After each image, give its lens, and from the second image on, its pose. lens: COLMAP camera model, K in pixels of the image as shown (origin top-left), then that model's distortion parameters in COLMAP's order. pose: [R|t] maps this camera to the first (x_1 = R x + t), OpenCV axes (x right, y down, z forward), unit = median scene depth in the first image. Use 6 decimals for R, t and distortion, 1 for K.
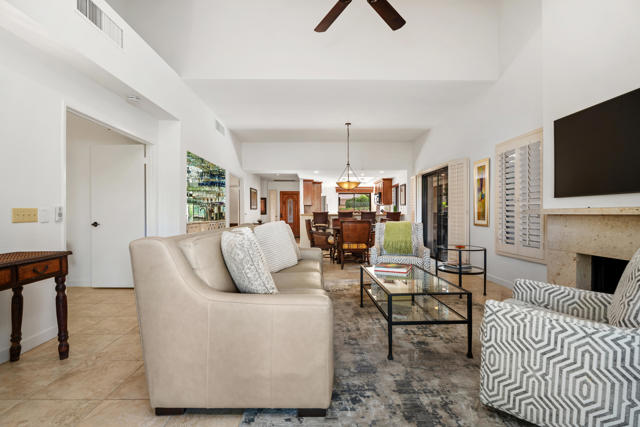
lens RADIAL K [[302.9, 0, 320.0], [0, 302.9, 213.5], [0, 0, 1]] dist [-0.000503, -0.000056]
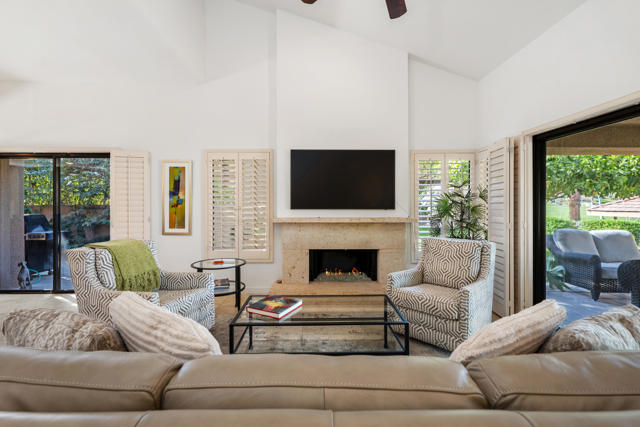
lens RADIAL K [[290.9, 0, 320.0], [0, 290.9, 213.5], [0, 0, 1]] dist [-0.000043, -0.000014]
pose [[-0.000474, -0.000952, 0.999999, -0.443612], [-0.004458, 0.999990, 0.000950, -0.033399], [-0.999990, -0.004457, -0.000479, 0.826815]]
